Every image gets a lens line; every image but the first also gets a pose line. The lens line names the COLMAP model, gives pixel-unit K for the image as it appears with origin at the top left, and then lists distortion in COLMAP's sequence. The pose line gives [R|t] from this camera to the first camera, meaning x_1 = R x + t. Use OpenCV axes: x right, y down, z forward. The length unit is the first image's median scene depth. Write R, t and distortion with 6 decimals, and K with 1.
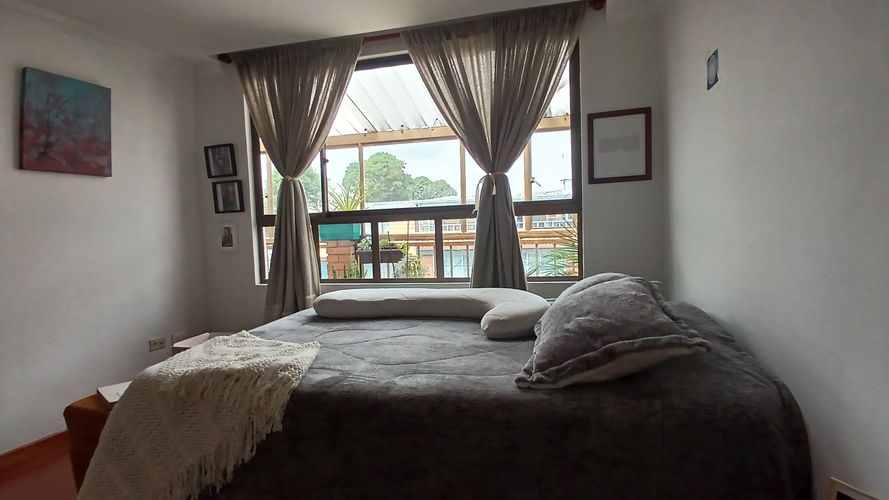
lens RADIAL K [[451.9, 0, 462.4], [0, 451.9, 250.7], [0, 0, 1]] dist [0.048820, -0.080277]
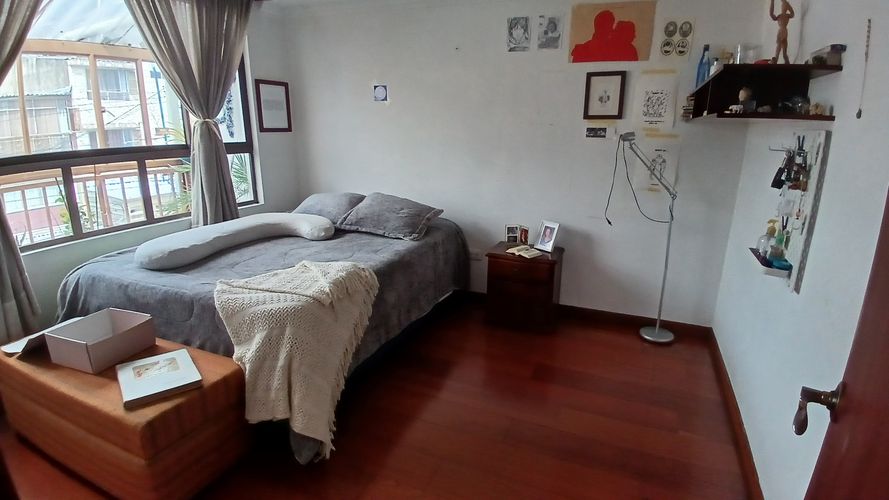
lens RADIAL K [[451.9, 0, 462.4], [0, 451.9, 250.7], [0, 0, 1]] dist [0.048820, -0.080277]
pose [[0.132238, -0.225554, 0.965214, -1.073120], [0.025089, 0.974216, 0.224220, -0.091099], [-0.990900, -0.005435, 0.134488, 0.203512]]
